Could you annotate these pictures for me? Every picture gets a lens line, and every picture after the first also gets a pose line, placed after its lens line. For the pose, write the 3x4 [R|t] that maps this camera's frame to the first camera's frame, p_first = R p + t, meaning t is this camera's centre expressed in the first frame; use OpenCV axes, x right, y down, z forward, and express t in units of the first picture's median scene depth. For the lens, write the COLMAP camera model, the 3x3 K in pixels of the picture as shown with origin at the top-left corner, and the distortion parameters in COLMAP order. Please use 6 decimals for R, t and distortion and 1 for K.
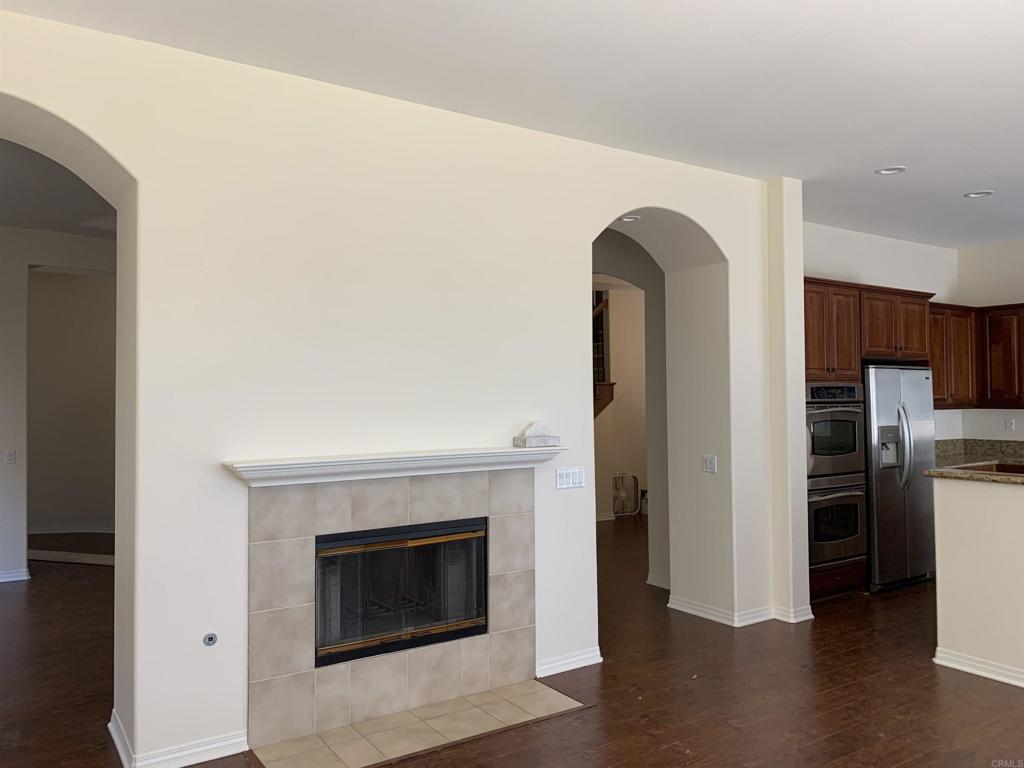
lens RADIAL K [[778.1, 0, 505.8], [0, 778.1, 380.1], [0, 0, 1]] dist [0.083608, -0.085162]
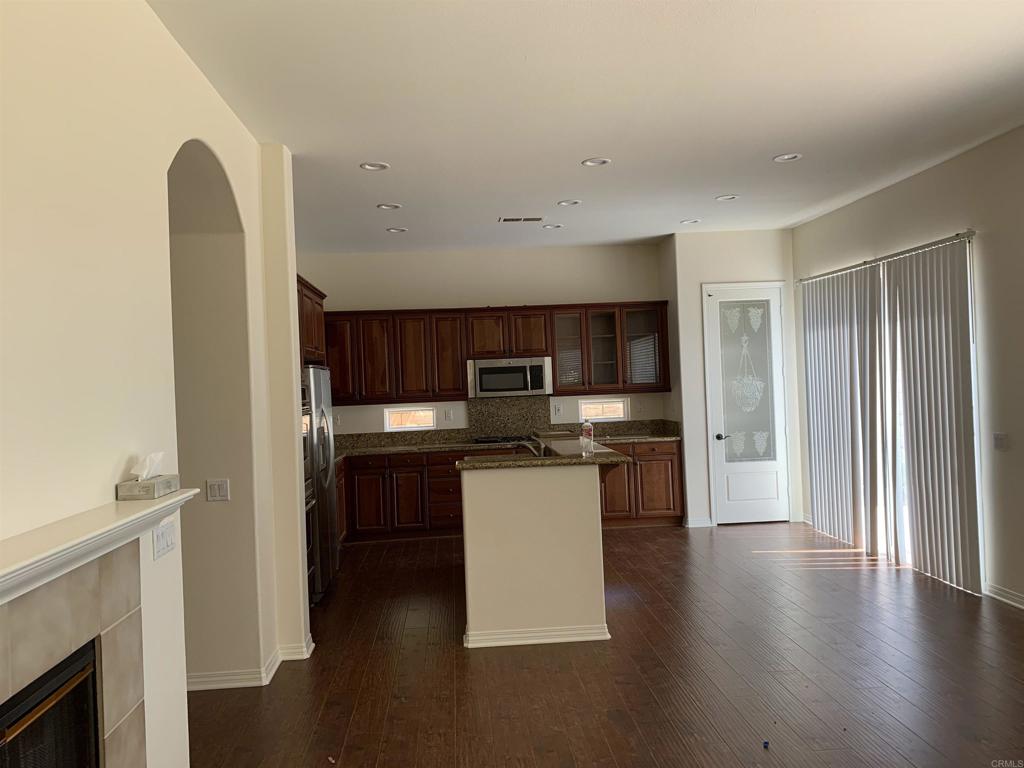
lens RADIAL K [[778.1, 0, 505.8], [0, 778.1, 380.1], [0, 0, 1]] dist [0.083608, -0.085162]
pose [[0.496786, -0.012535, 0.867783, -0.242286], [0.017734, 0.999834, 0.004289, -0.000093], [-0.867692, 0.013258, 0.496925, 0.320731]]
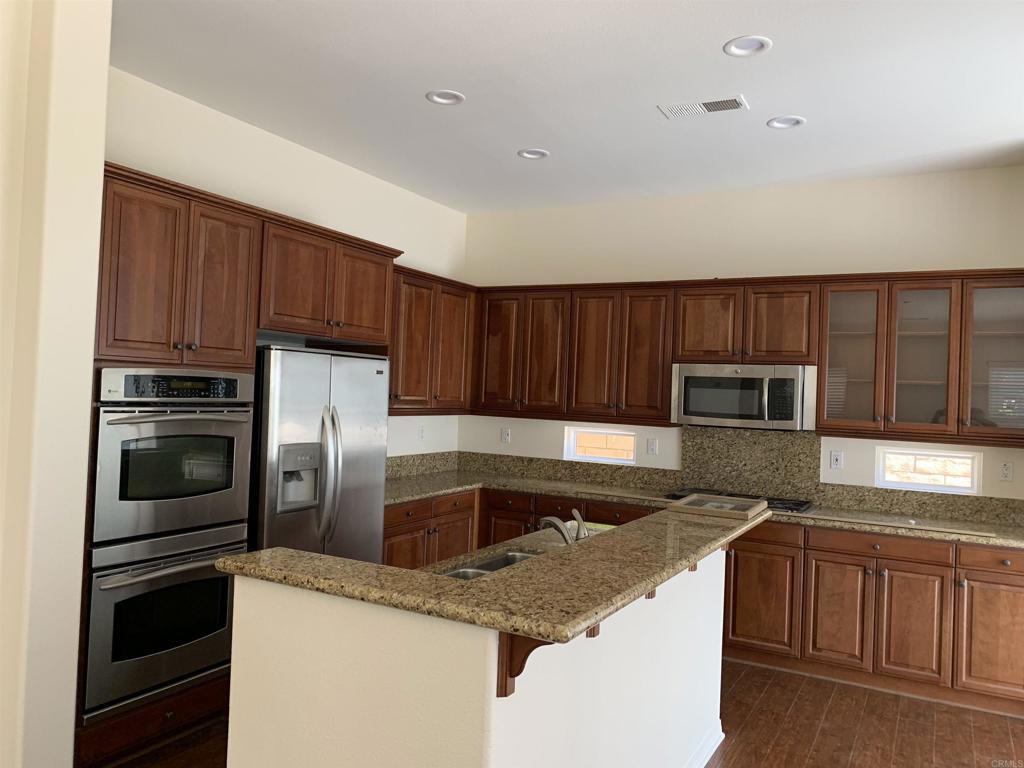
lens RADIAL K [[775.3, 0, 495.1], [0, 775.3, 381.0], [0, 0, 1]] dist [-0.009814, -0.005301]
pose [[0.895257, 0.049099, 0.442837, 0.343283], [-0.057274, 0.998345, 0.005097, -0.003832], [-0.441854, -0.029927, 0.896587, 0.373230]]
